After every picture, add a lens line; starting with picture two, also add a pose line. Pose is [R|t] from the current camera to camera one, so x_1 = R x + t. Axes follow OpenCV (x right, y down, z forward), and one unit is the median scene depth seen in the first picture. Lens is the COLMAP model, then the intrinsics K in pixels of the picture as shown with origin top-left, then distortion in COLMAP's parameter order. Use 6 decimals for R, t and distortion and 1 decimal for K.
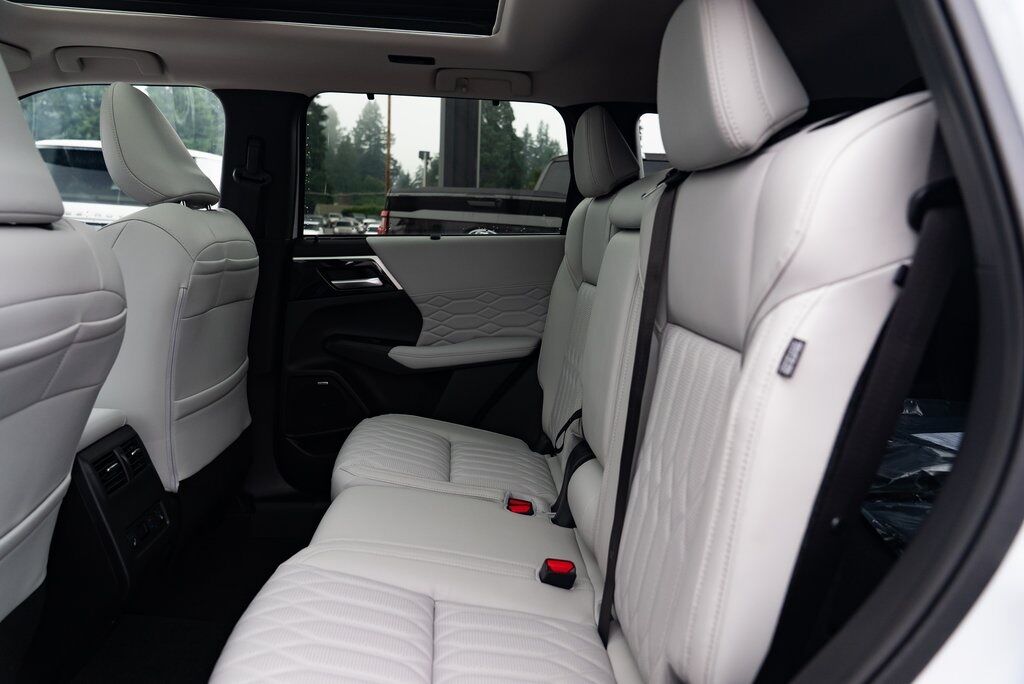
lens RADIAL K [[695.7, 0, 514.1], [0, 695.7, 341.6], [0, 0, 1]] dist [-0.039989, 0.025051]
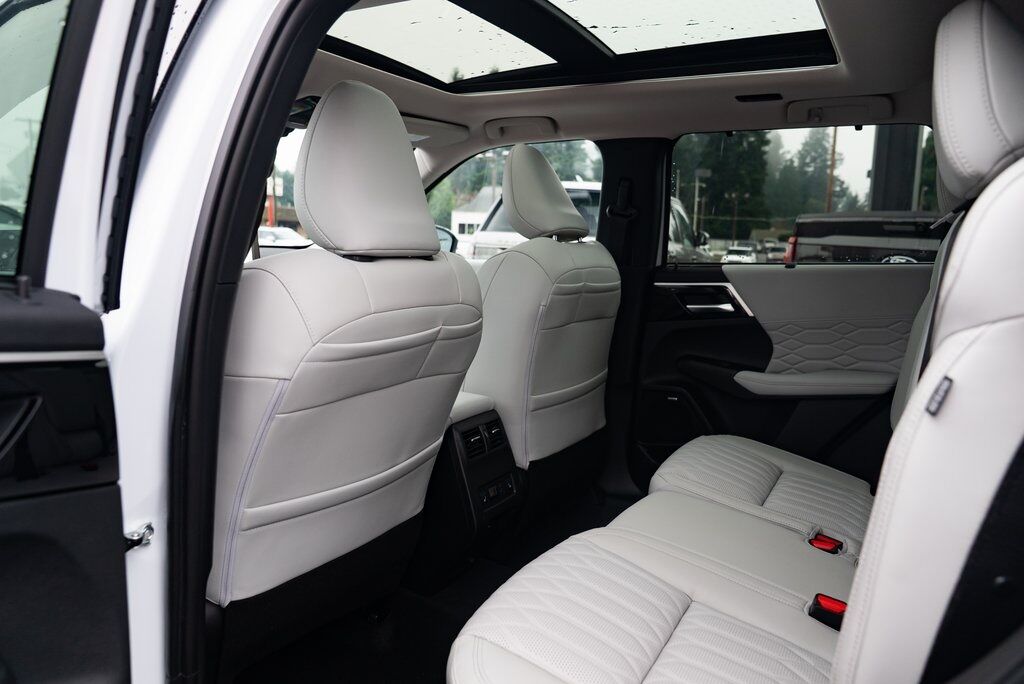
lens RADIAL K [[695.7, 0, 514.4], [0, 695.7, 334.9], [0, 0, 1]] dist [-0.039989, 0.025051]
pose [[0.824085, 0.060182, -0.563260, 0.175284], [-0.085891, 0.996119, -0.019233, 0.003297], [0.559916, 0.064229, 0.826056, -0.056046]]
